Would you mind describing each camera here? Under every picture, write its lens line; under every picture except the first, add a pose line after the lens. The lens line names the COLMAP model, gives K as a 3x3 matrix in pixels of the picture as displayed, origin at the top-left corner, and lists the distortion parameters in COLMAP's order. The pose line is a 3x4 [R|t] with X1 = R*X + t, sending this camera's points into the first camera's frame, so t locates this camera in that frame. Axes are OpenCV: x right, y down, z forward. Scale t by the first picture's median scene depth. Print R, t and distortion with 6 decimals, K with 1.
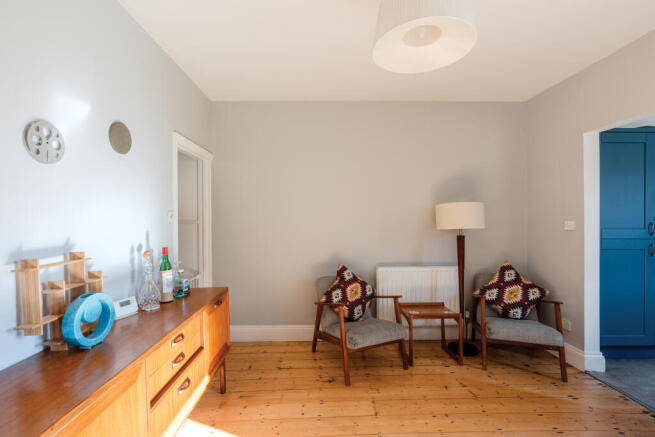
lens RADIAL K [[300.7, 0, 323.8], [0, 300.7, 220.1], [0, 0, 1]] dist [-0.009333, 0.004292]
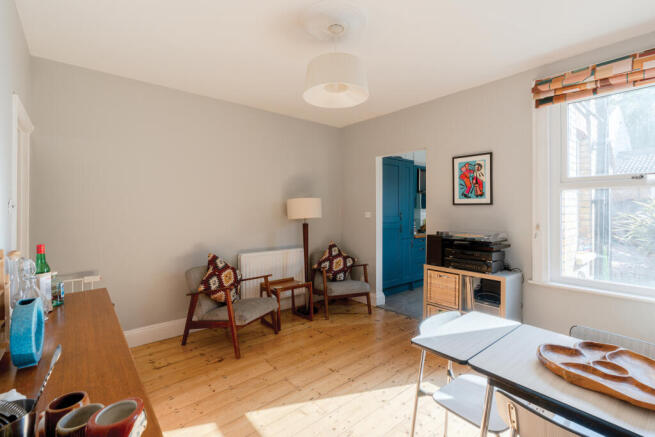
lens RADIAL K [[300.7, 0, 325.1], [0, 300.7, 211.6], [0, 0, 1]] dist [-0.009333, 0.004292]
pose [[0.776289, -0.000333, 0.630377, -0.317094], [0.003737, 0.999985, -0.004073, 0.006386], [-0.630366, 0.005518, 0.776278, -0.065737]]
